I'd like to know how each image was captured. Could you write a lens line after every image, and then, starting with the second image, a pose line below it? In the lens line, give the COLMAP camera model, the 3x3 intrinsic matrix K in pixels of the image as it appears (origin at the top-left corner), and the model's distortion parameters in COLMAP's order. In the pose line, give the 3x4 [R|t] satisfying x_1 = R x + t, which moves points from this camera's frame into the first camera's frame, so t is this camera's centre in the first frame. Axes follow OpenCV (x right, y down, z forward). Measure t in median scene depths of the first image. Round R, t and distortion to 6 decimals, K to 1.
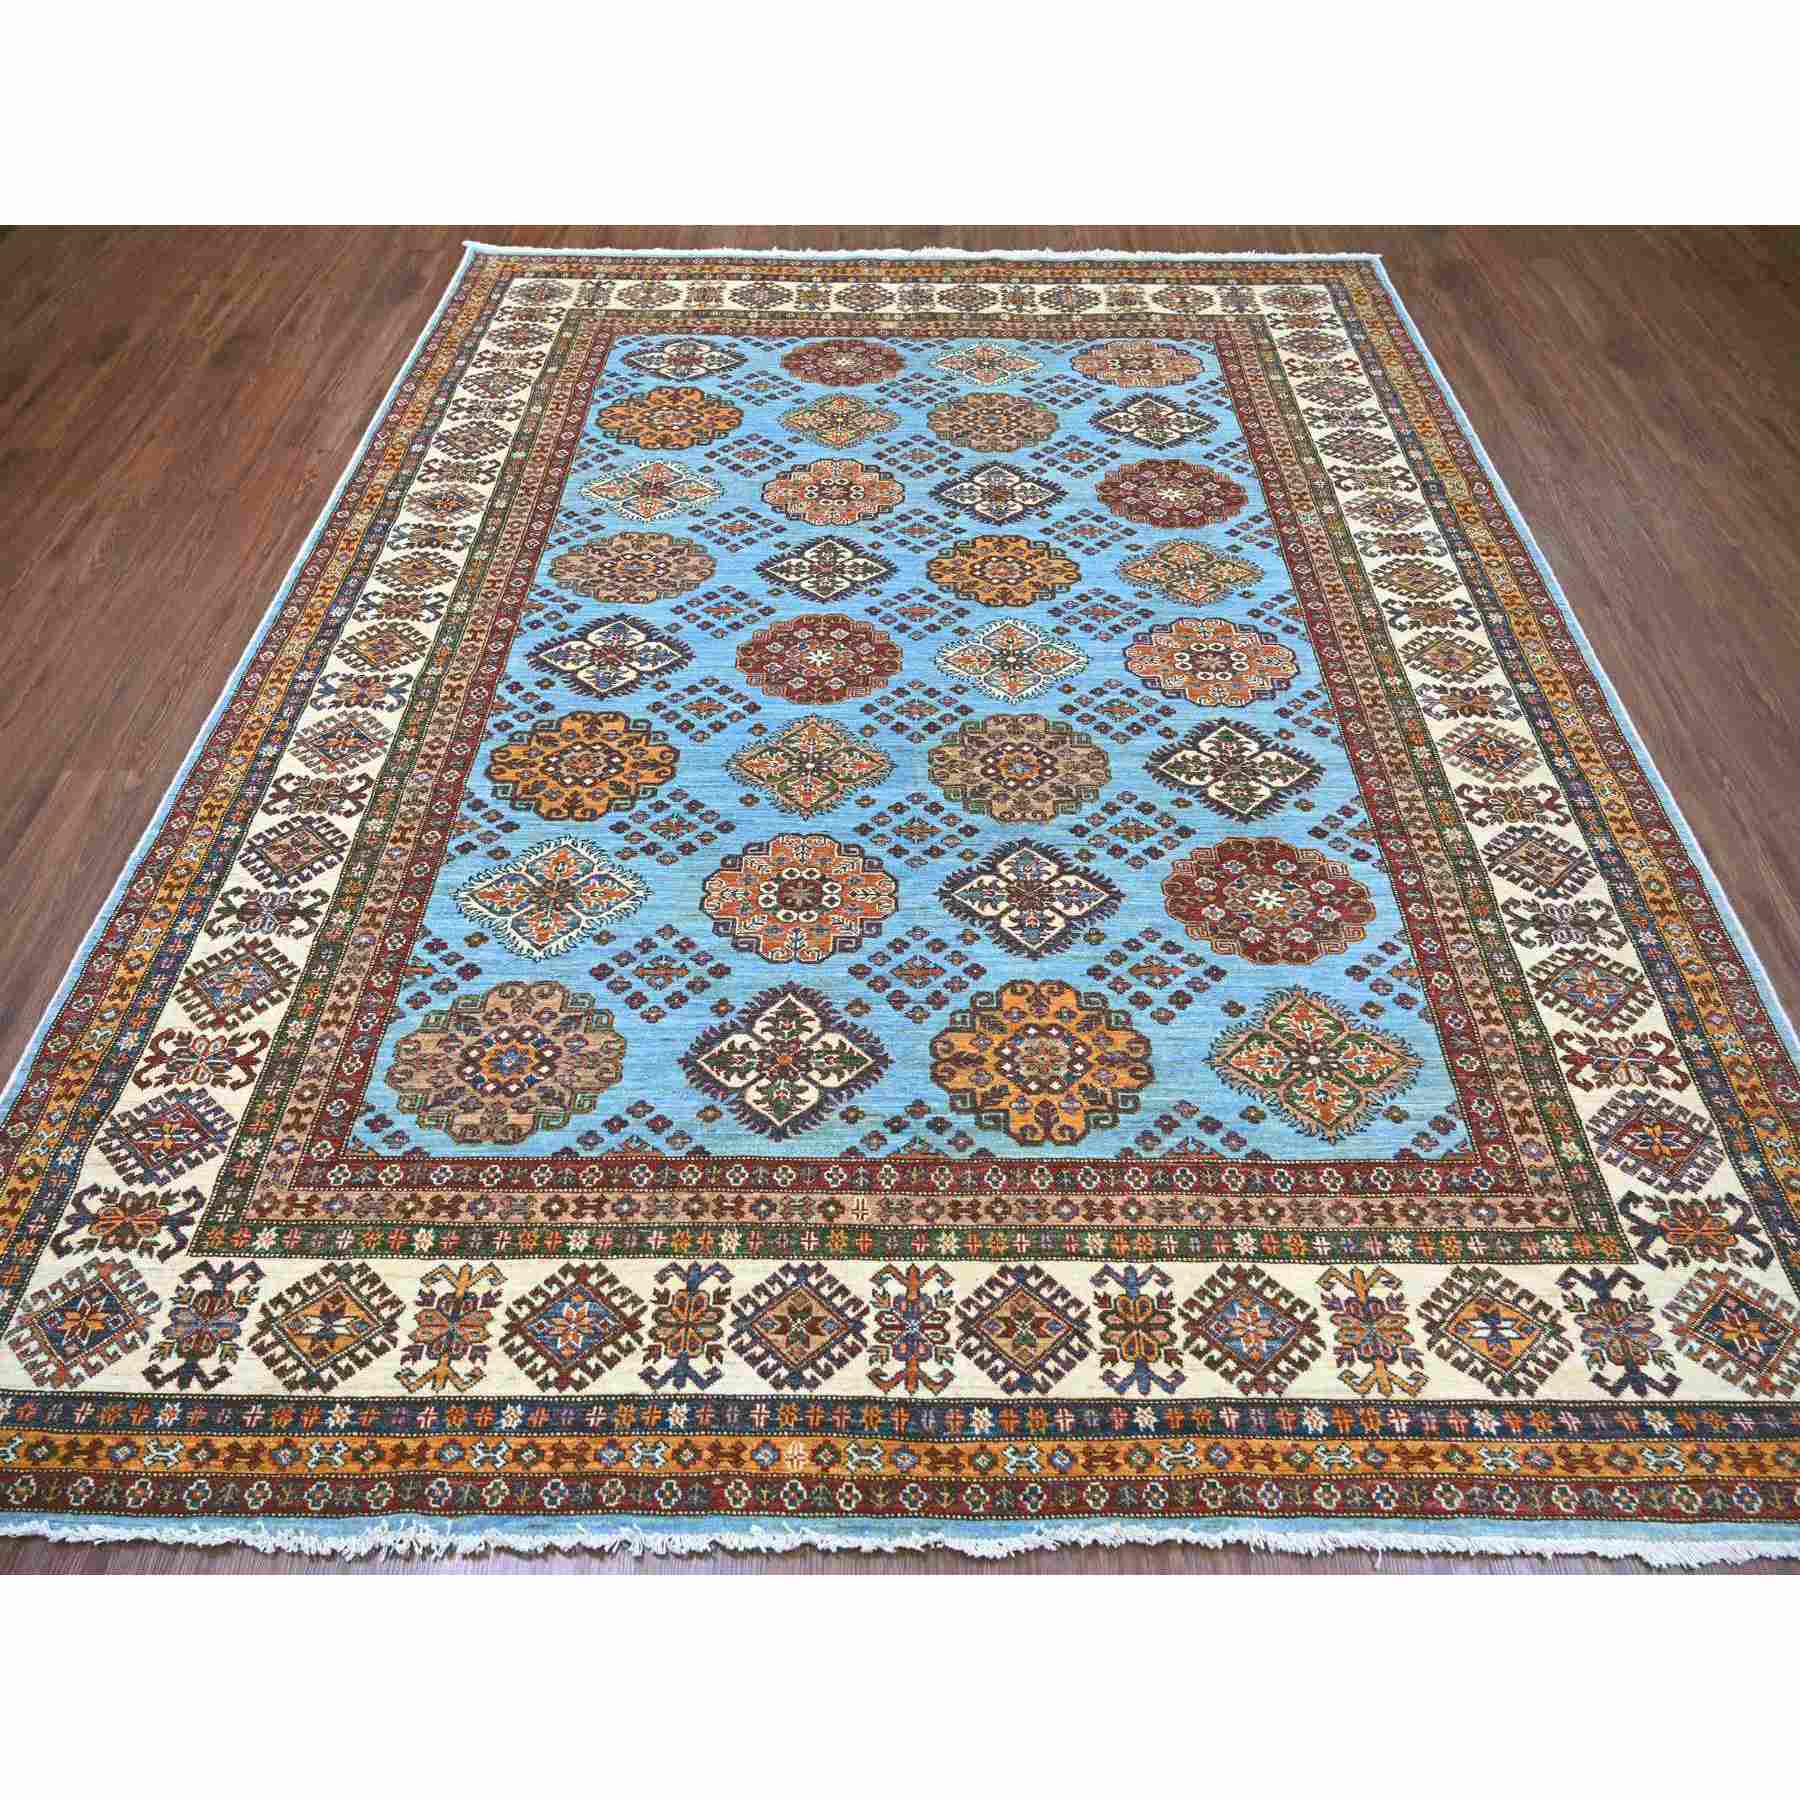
lens RADIAL K [[1056.0, 0, 900.0], [0, 1056.0, 900.0], [0, 0, 1]] dist [-0.010835, 0.003066]
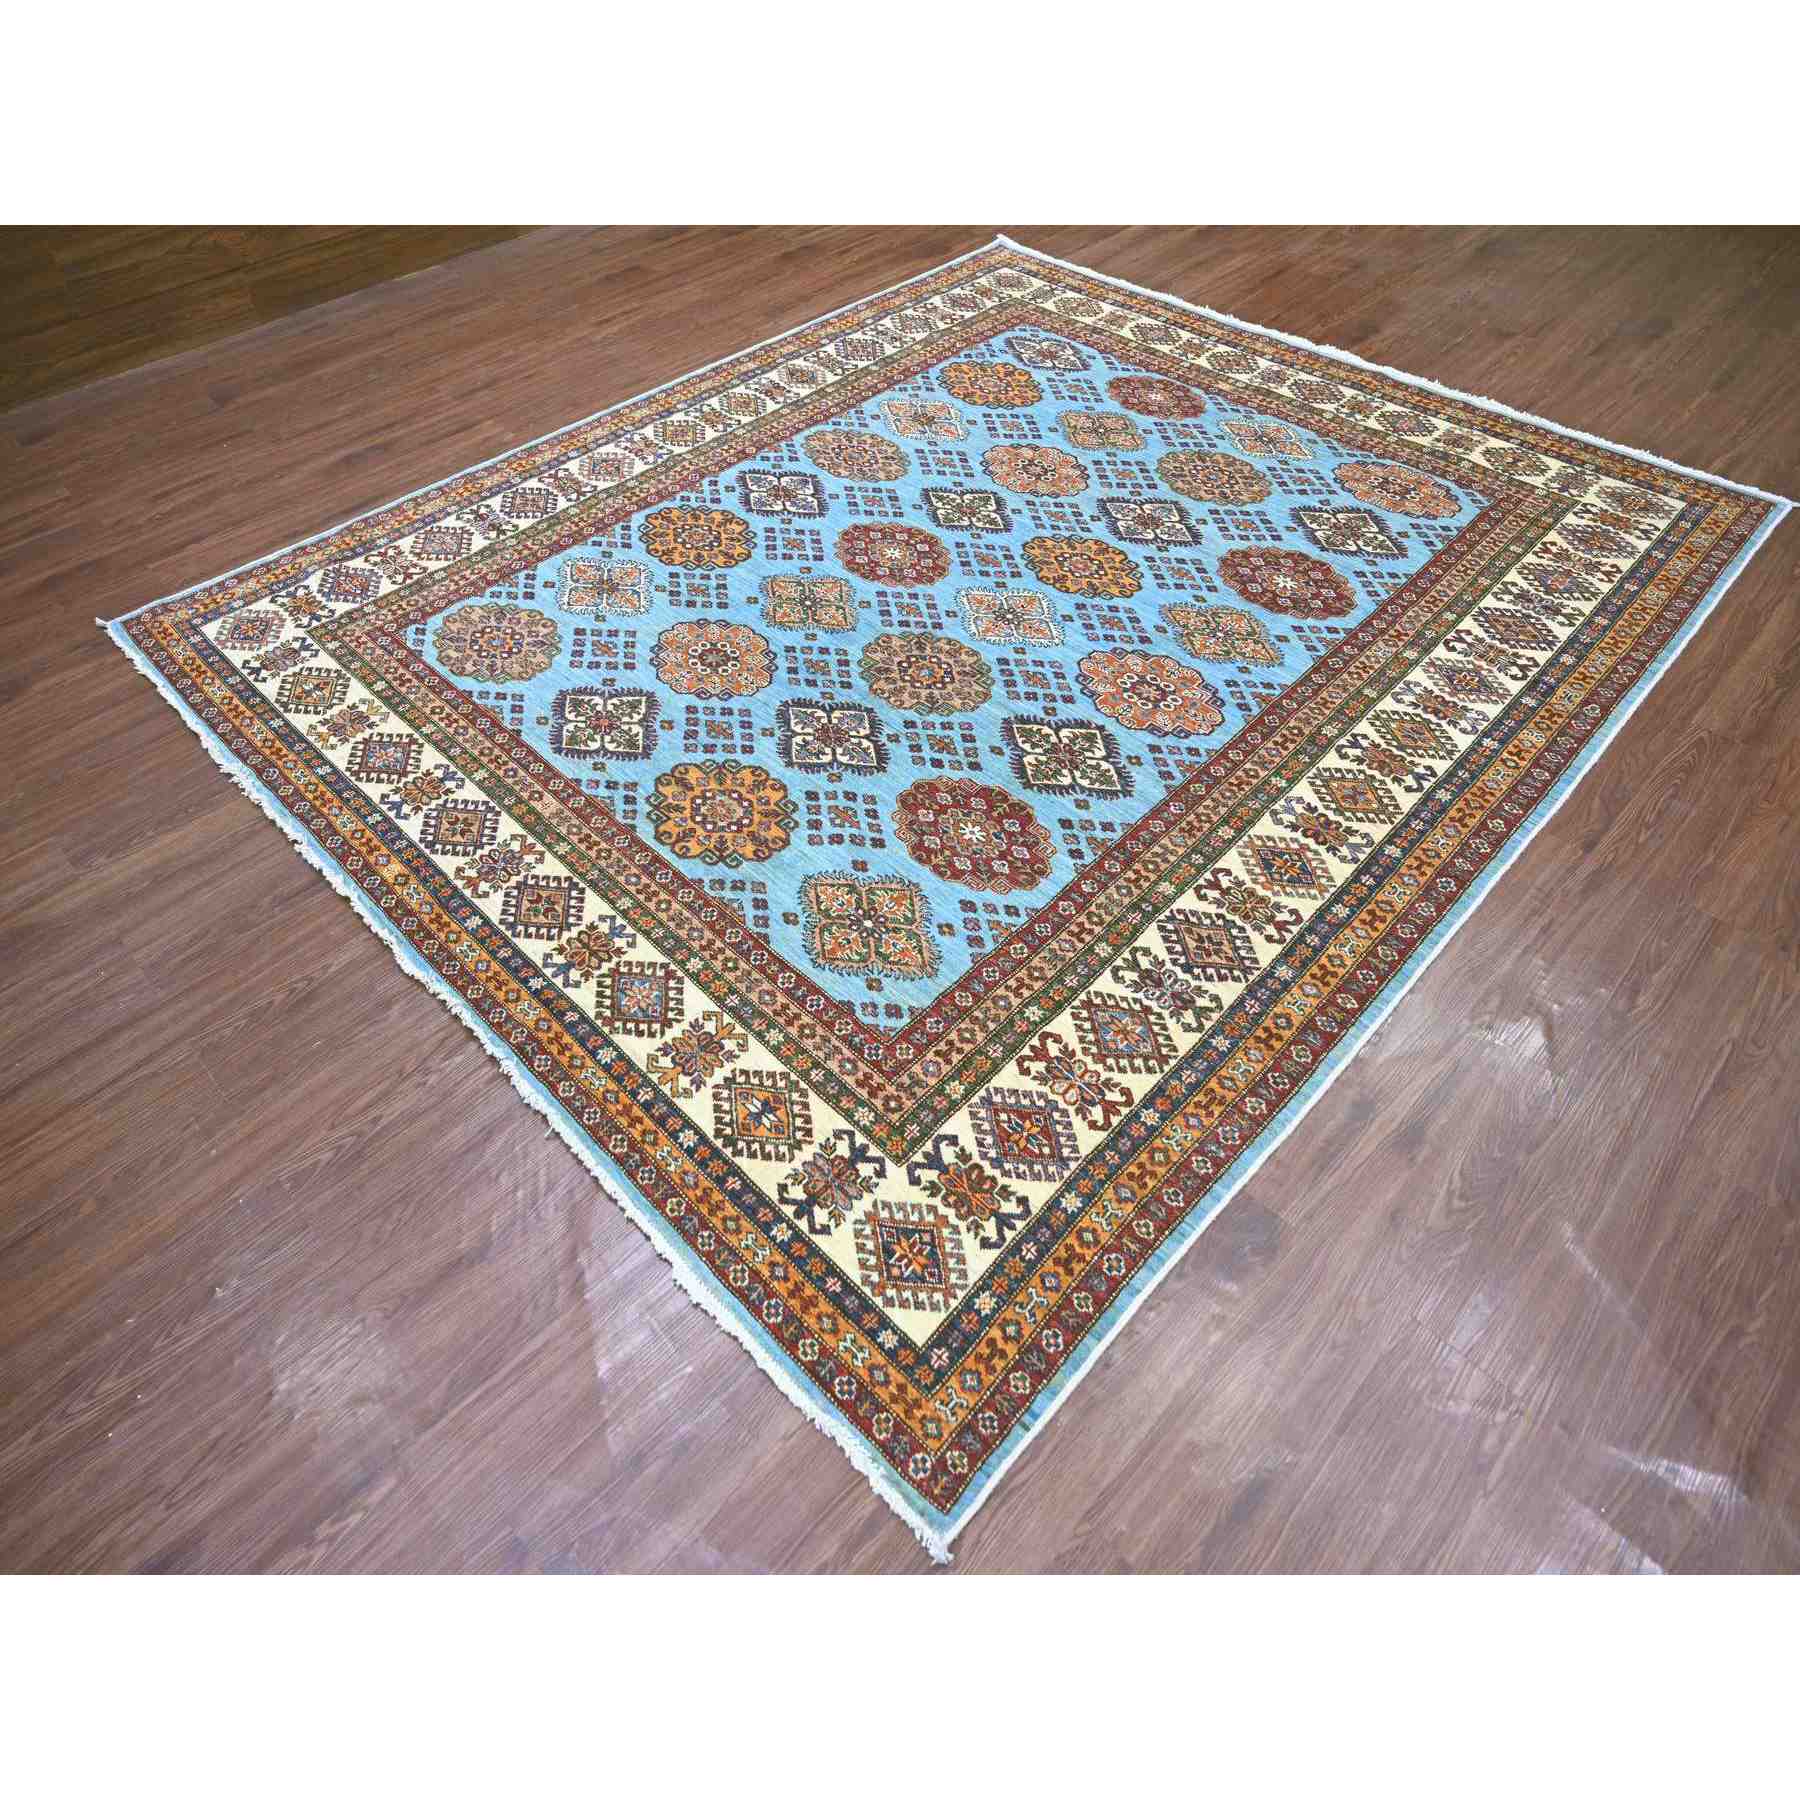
lens RADIAL K [[1056.0, 0, 900.0], [0, 1056.0, 900.0], [0, 0, 1]] dist [-0.010835, 0.003066]
pose [[0.721176, 0.526091, -0.450703, 0.752996], [-0.553121, 0.828996, 0.082604, 0.007677], [0.417089, 0.189721, 0.888844, -0.050534]]
